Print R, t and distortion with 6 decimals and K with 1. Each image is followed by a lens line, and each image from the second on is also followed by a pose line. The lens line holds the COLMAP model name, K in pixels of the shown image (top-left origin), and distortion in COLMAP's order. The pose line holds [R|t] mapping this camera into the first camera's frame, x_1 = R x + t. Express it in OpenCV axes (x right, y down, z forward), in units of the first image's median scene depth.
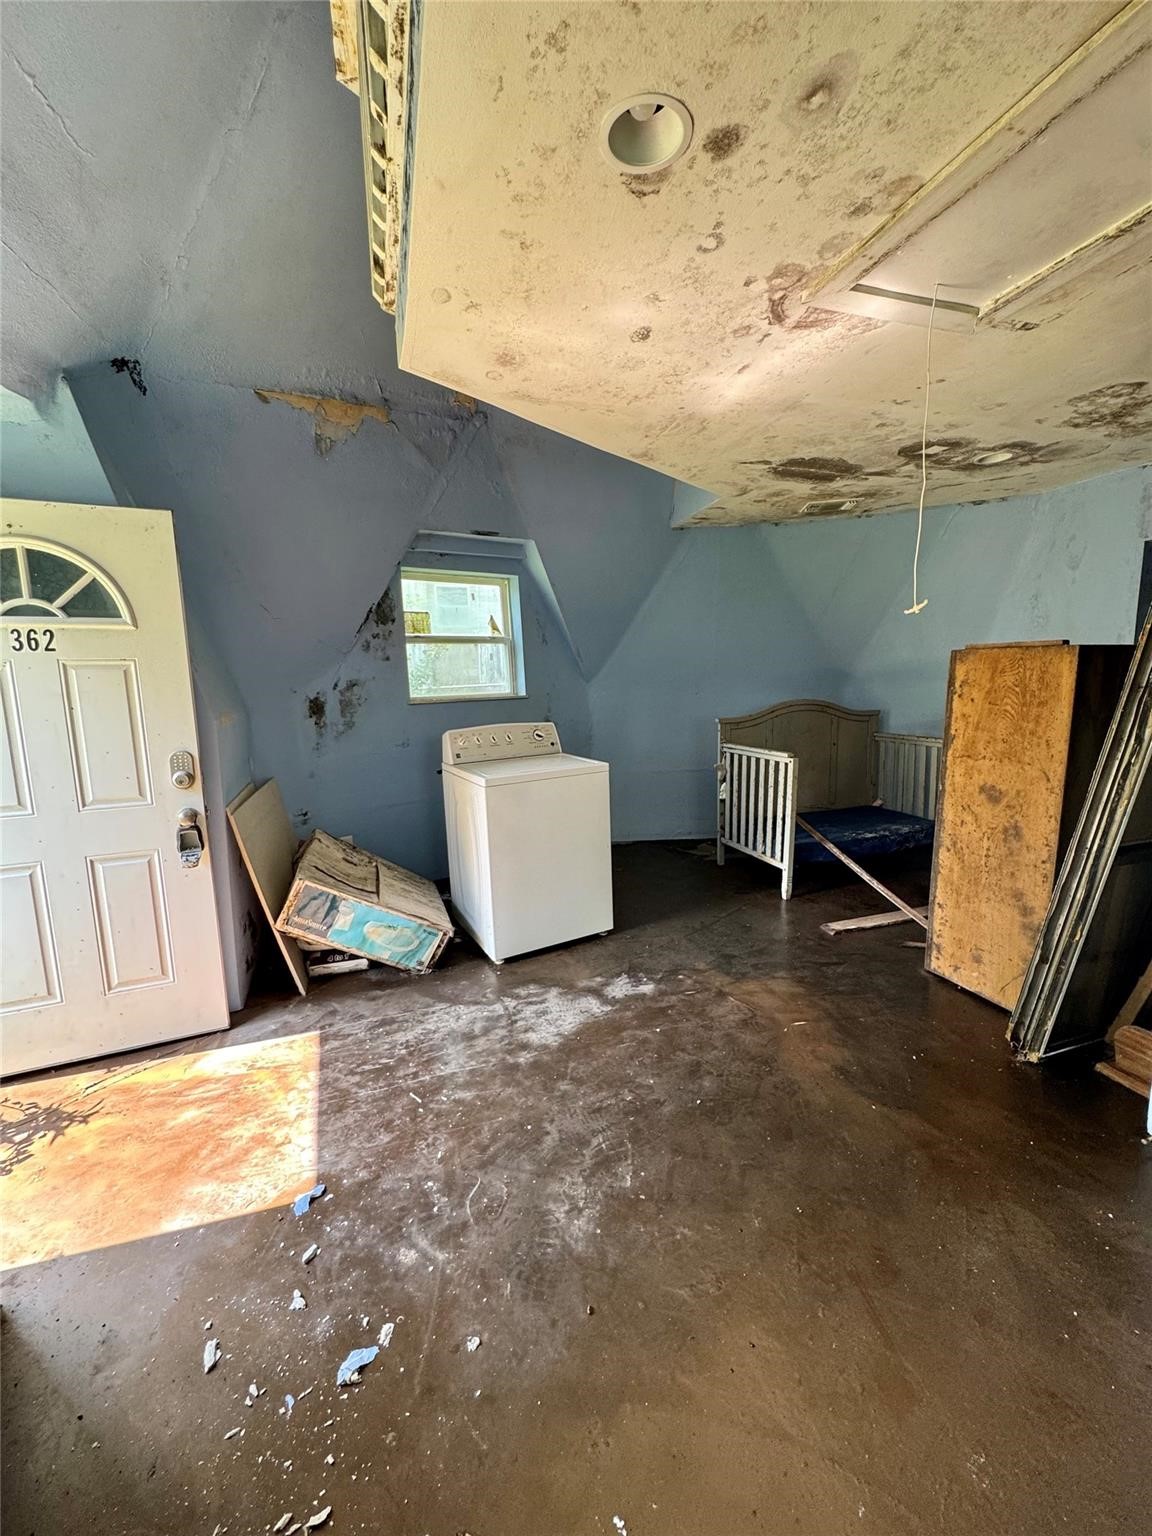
lens RADIAL K [[614.4, 0, 576.6], [0, 614.4, 769.7], [0, 0, 1]] dist [-0.002080, -0.000222]
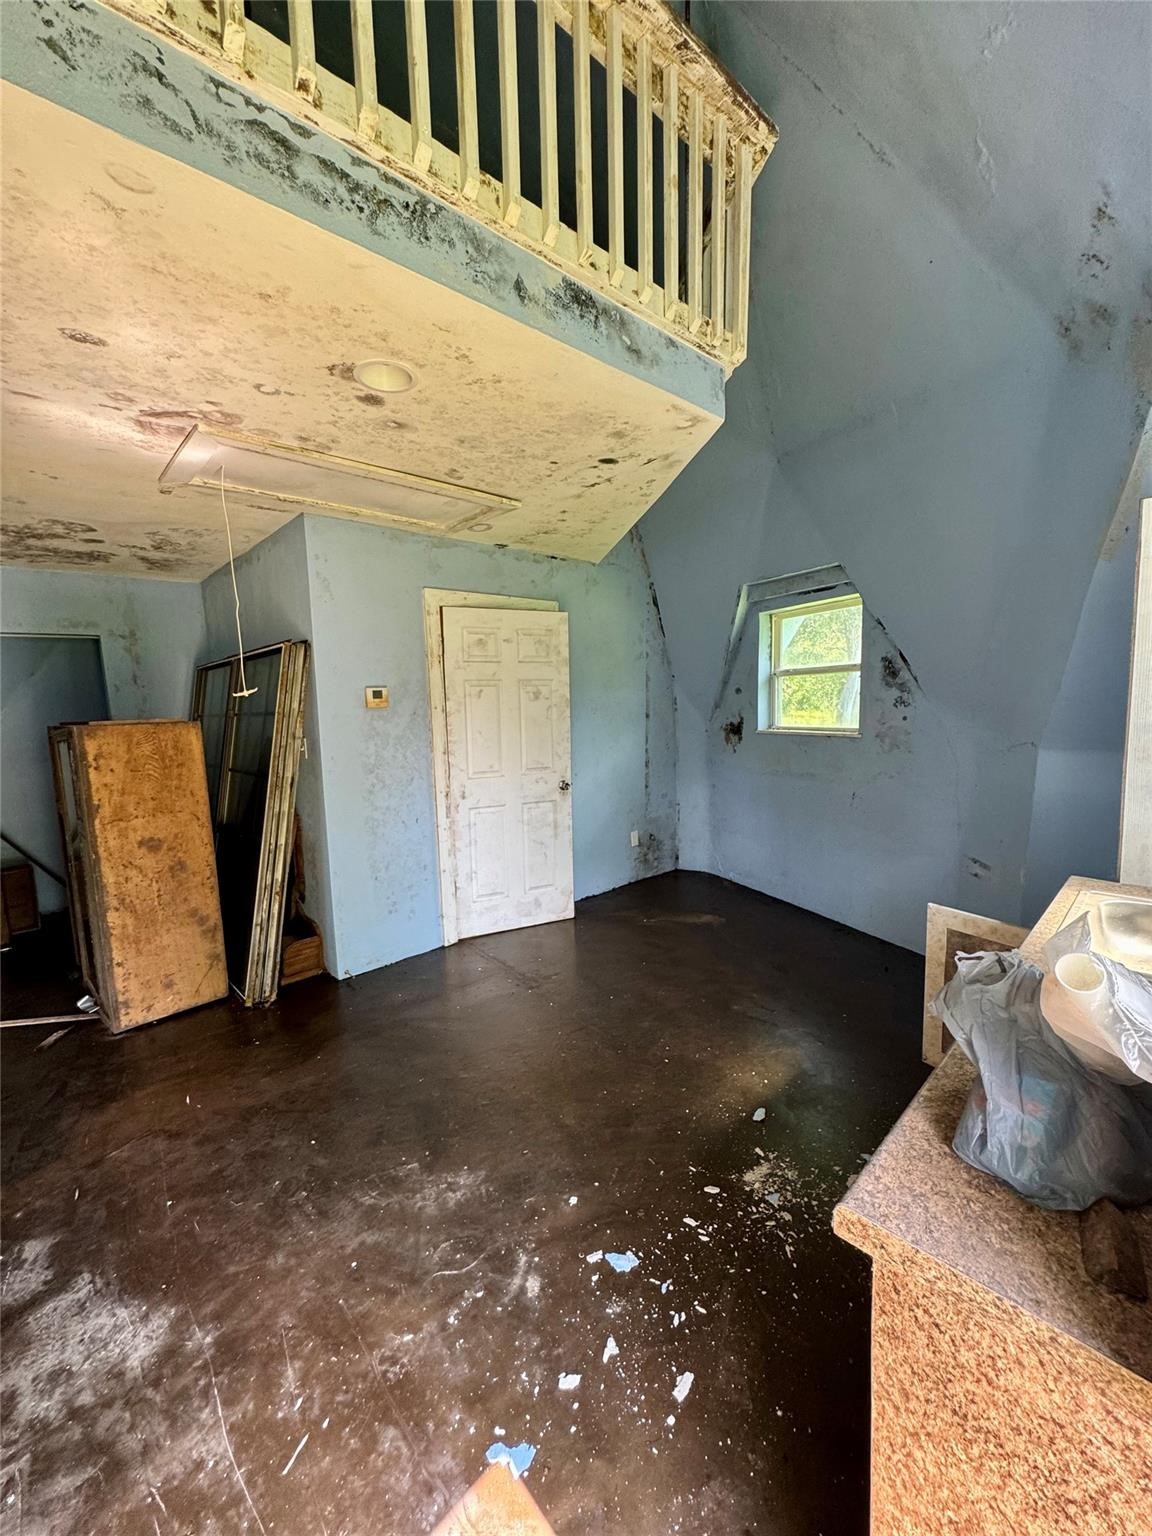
lens RADIAL K [[614.4, 0, 576.6], [0, 614.4, 769.7], [0, 0, 1]] dist [-0.002080, -0.000222]
pose [[-0.424876, -0.063036, 0.903054, -0.807707], [0.191787, 0.968660, 0.157849, -0.142408], [-0.884702, 0.240260, -0.399470, 0.770015]]
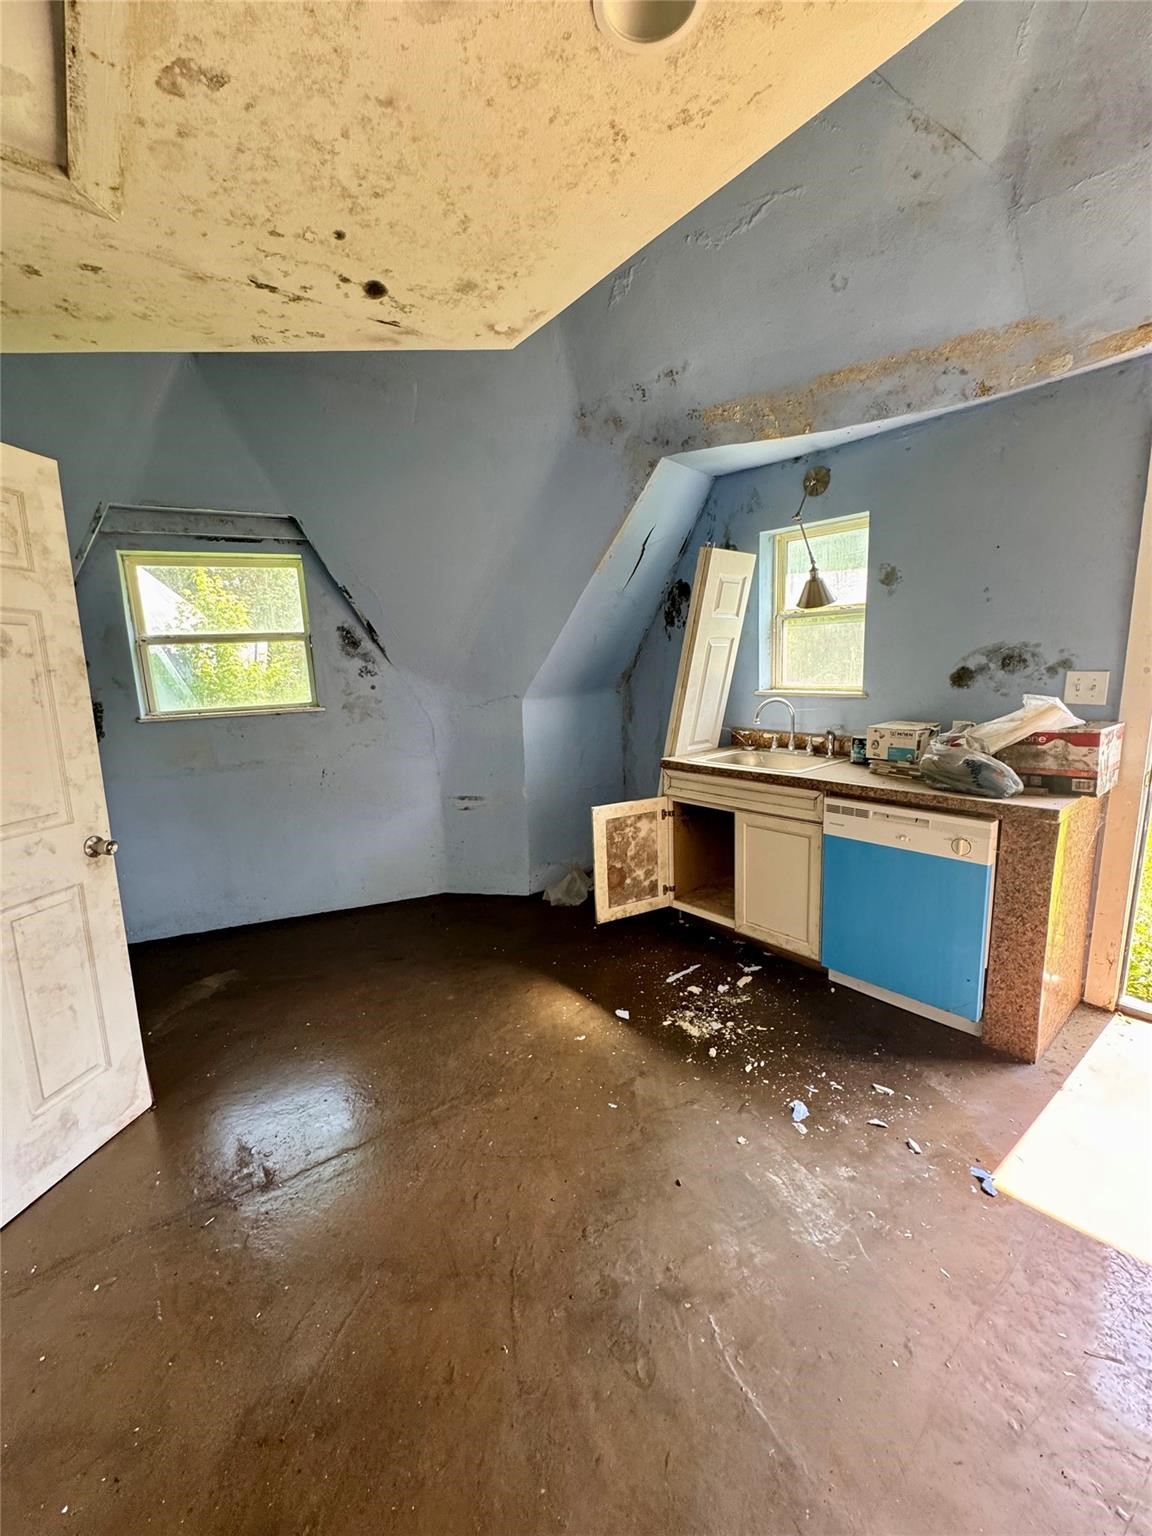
lens RADIAL K [[614.4, 0, 576.6], [0, 614.4, 769.7], [0, 0, 1]] dist [-0.002080, -0.000222]
pose [[-0.932343, 0.123554, -0.339810, 0.323824], [0.004741, 0.943902, 0.330193, -0.191525], [0.361544, 0.306242, -0.880626, 1.073754]]
